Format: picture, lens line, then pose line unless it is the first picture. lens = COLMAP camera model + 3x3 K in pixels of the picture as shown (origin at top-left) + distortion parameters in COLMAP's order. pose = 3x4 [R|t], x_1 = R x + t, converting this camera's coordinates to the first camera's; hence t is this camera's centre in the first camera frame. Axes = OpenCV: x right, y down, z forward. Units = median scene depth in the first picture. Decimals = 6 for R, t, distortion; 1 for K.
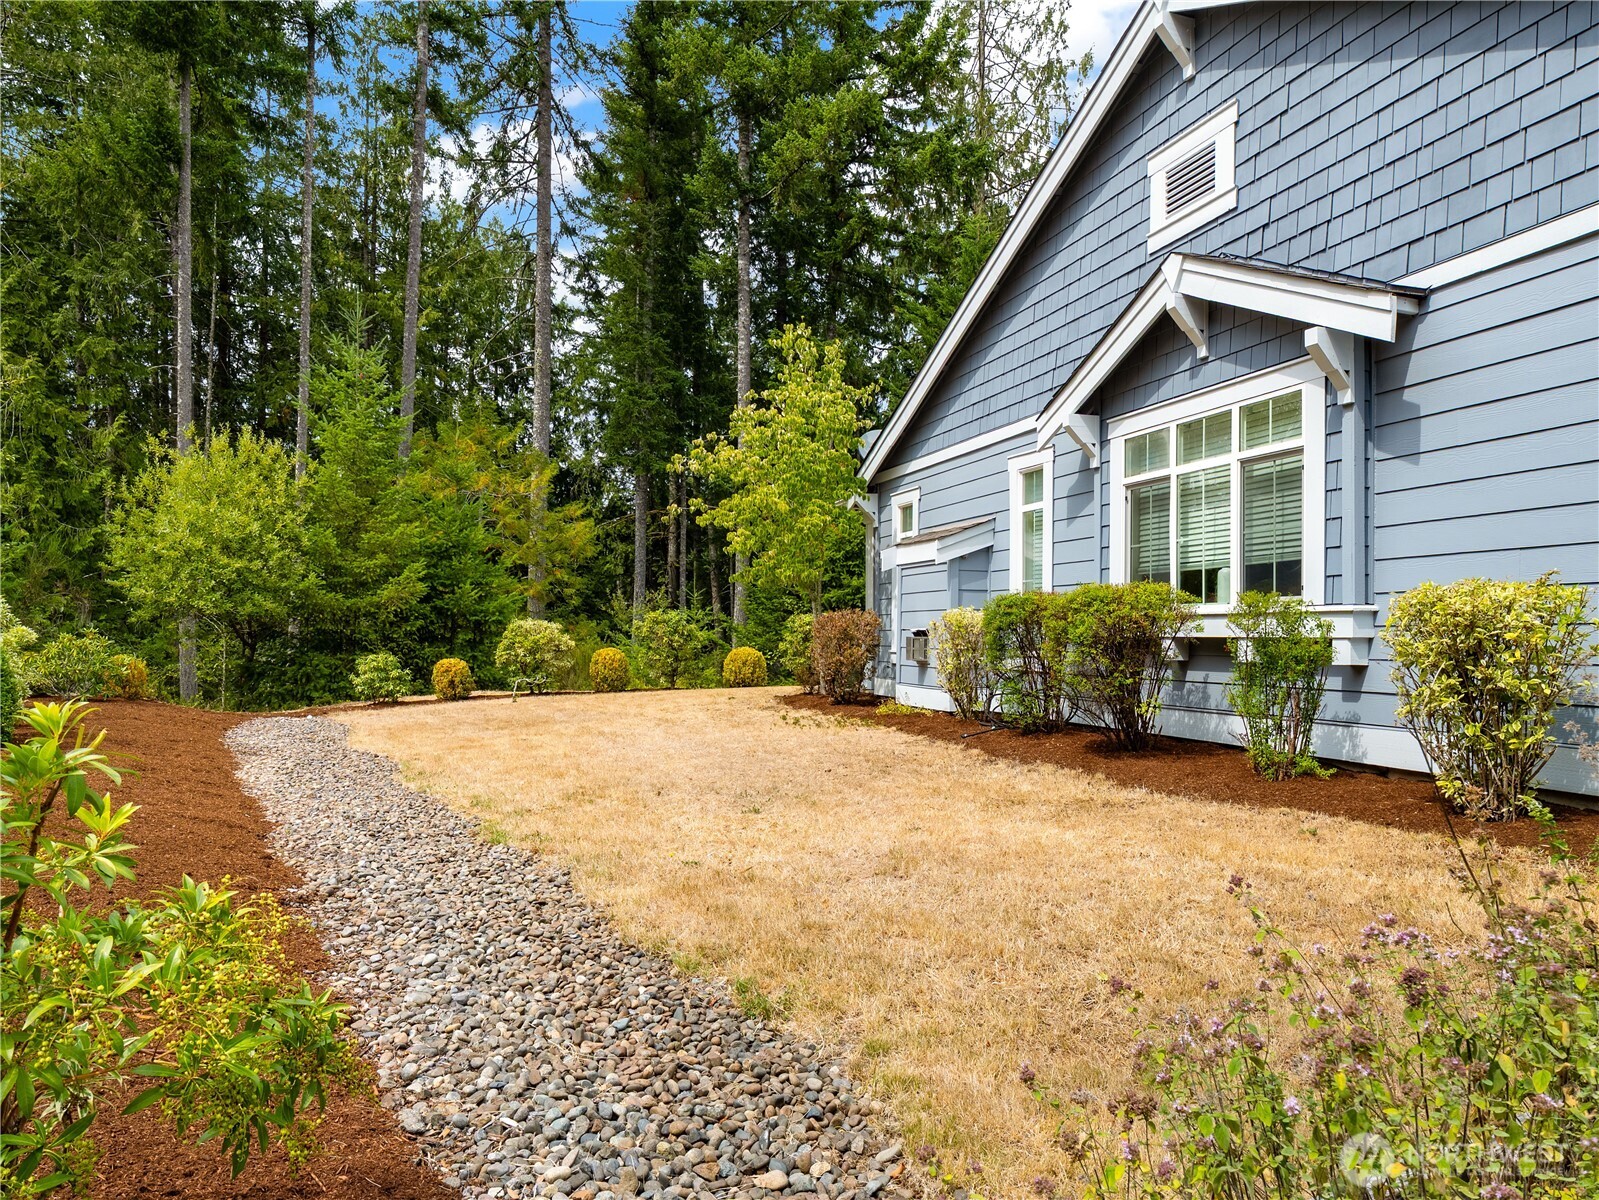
lens RADIAL K [[970.6, 0, 797.9], [0, 970.6, 611.3], [0, 0, 1]] dist [-0.006634, -0.002203]
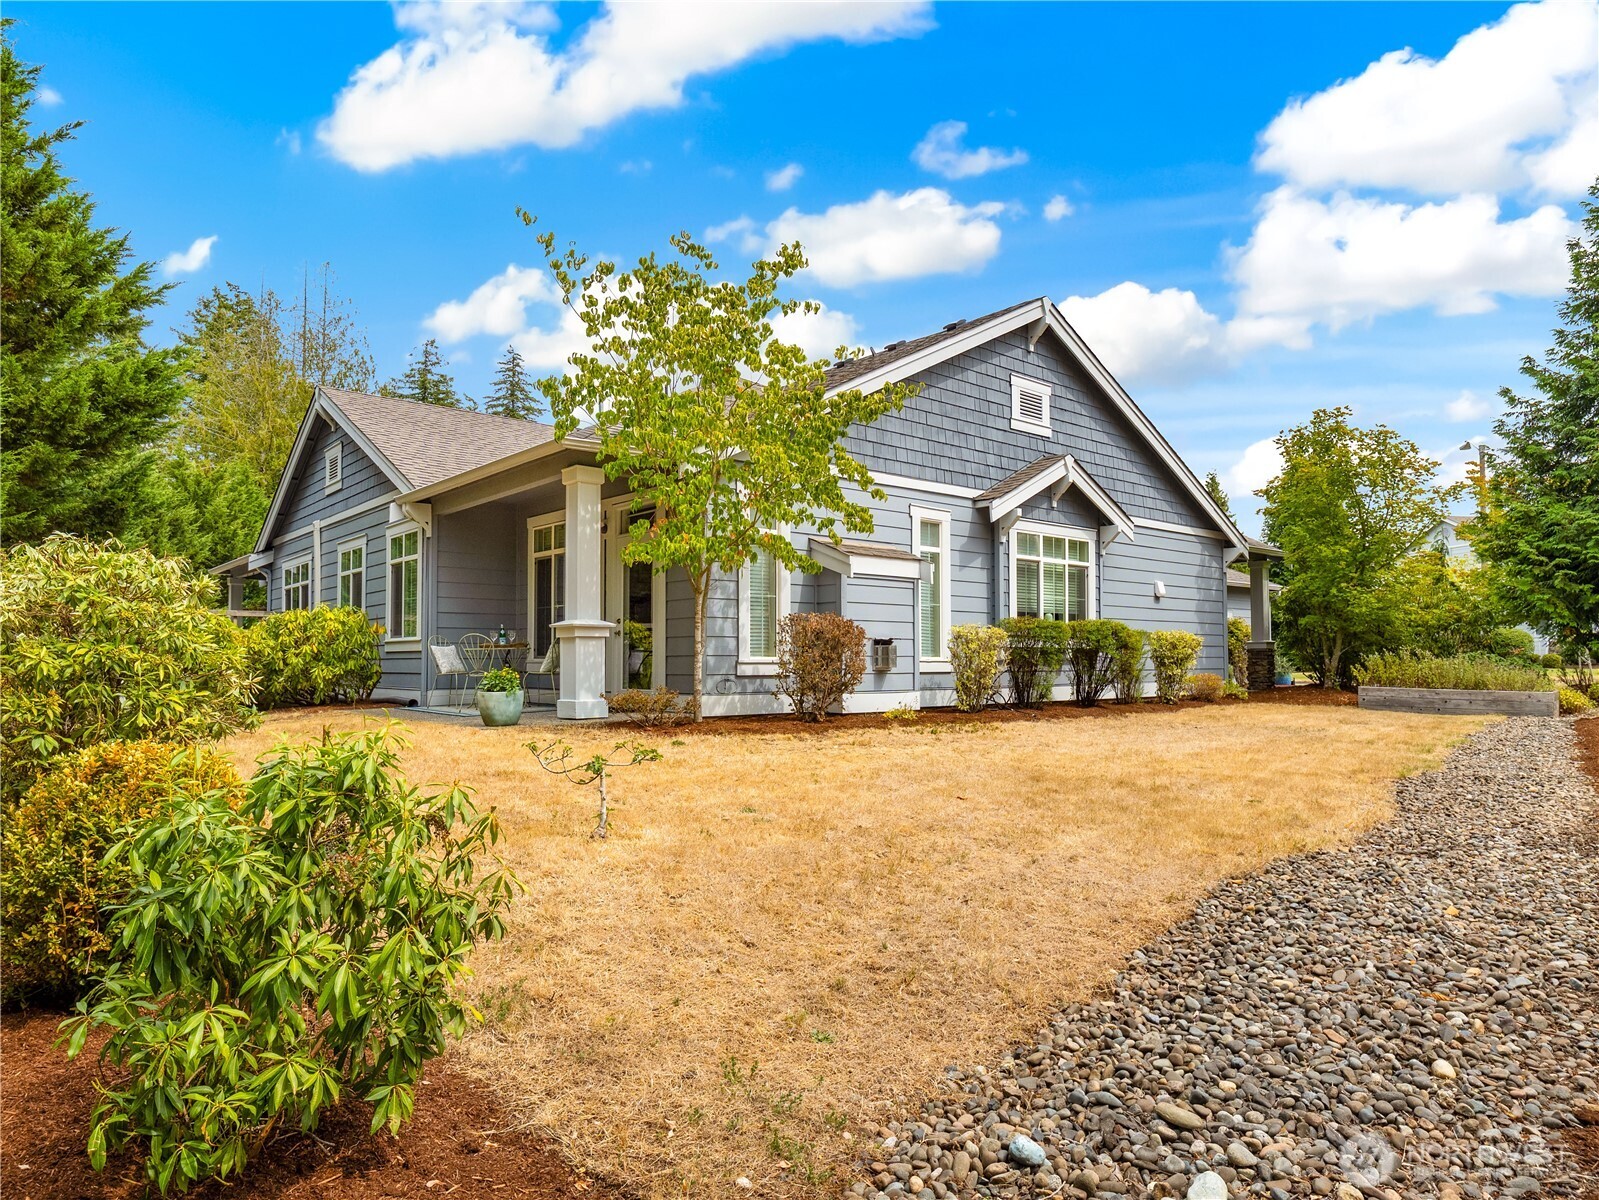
lens RADIAL K [[970.6, 0, 797.9], [0, 970.6, 611.3], [0, 0, 1]] dist [-0.006634, -0.002203]
pose [[-0.342870, 0.041953, 0.938446, -1.191231], [-0.027378, 0.998132, -0.054624, 0.070110], [-0.938984, -0.044422, -0.341081, 2.046692]]
